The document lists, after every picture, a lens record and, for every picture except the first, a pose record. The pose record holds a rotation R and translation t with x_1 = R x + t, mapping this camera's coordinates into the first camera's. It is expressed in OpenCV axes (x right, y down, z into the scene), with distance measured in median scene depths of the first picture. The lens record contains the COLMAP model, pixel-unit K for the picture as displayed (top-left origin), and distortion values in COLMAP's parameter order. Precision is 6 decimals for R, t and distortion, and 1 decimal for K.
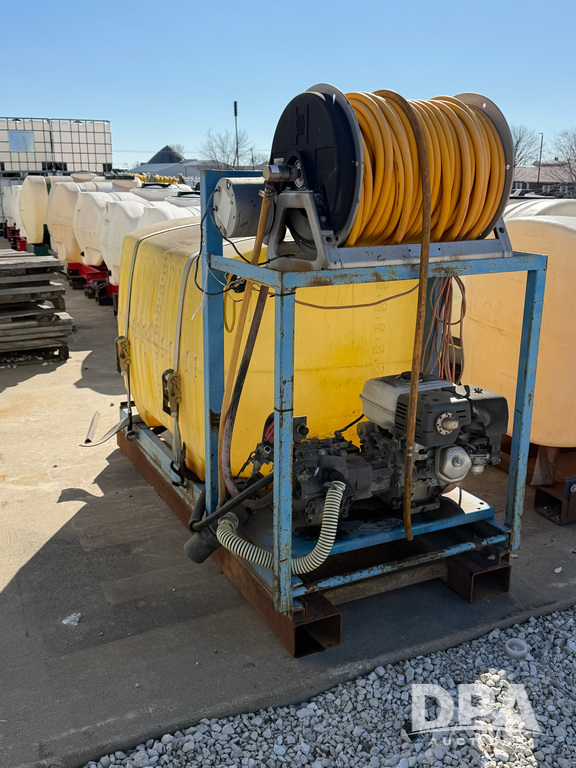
lens RADIAL K [[766.2, 0, 291.9], [0, 766.2, 388.5], [0, 0, 1]] dist [0.098079, 0.000000]
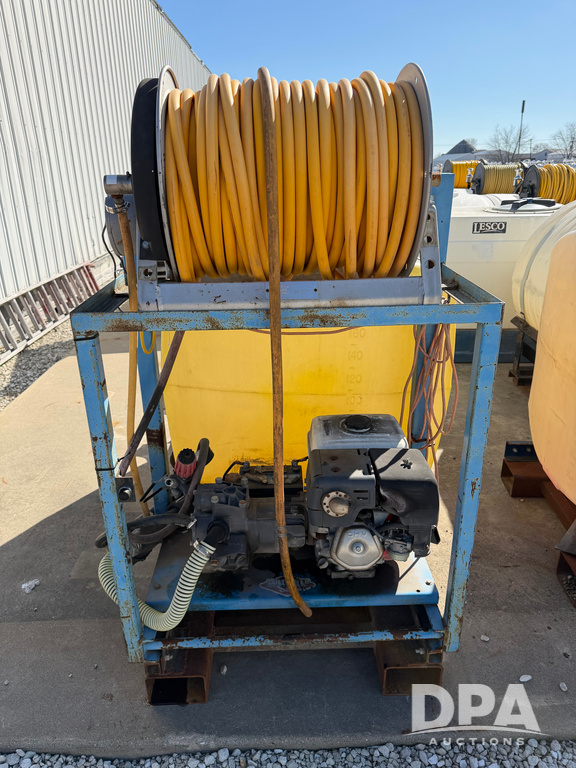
lens RADIAL K [[552.6, 0, 286.5], [0, 552.6, 381.3], [0, 0, 1]] dist [0.019846, -0.023919]
pose [[0.902462, 0.140852, -0.407090, 0.361153], [-0.097299, 0.987261, 0.125891, -0.144221], [0.419636, -0.074002, 0.904671, 0.457541]]
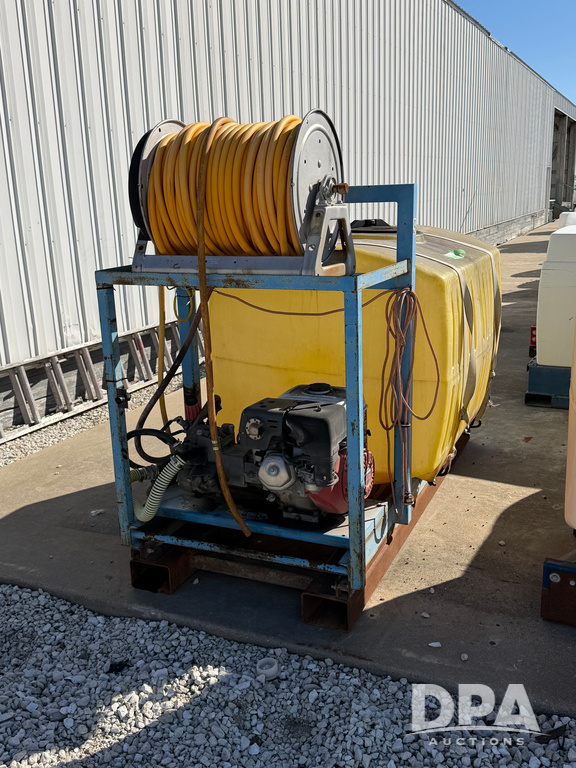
lens RADIAL K [[766.2, 0, 285.6], [0, 766.2, 378.9], [0, 0, 1]] dist [0.098079, 0.000000]
pose [[0.631186, 0.166511, -0.757548, 0.983258], [-0.178758, 0.981621, 0.066822, -0.096084], [0.754752, 0.093241, 0.649351, 0.340003]]
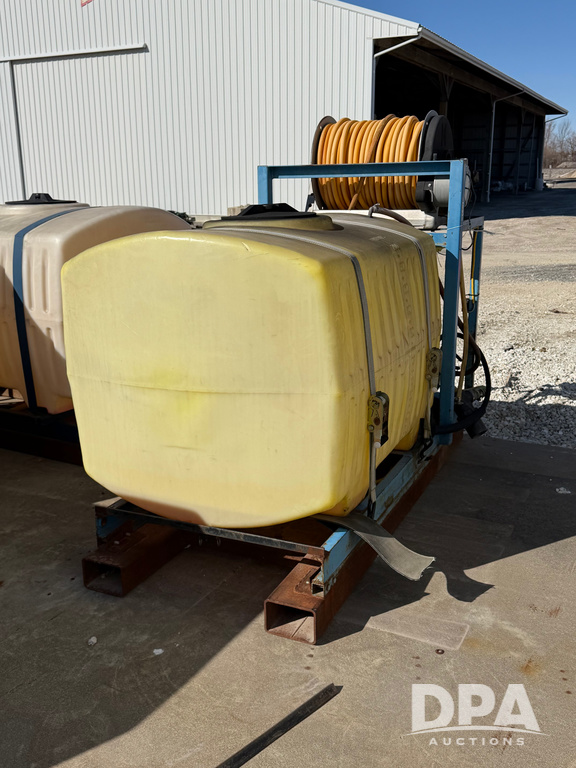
lens RADIAL K [[766.2, 0, 287.9], [0, 766.2, 382.8], [0, 0, 1]] dist [0.098079, 0.000000]
pose [[-0.620785, -0.206316, 0.756346, -1.011383], [0.218203, 0.881161, 0.419456, -0.568086], [-0.753003, 0.425429, -0.501993, 2.040282]]
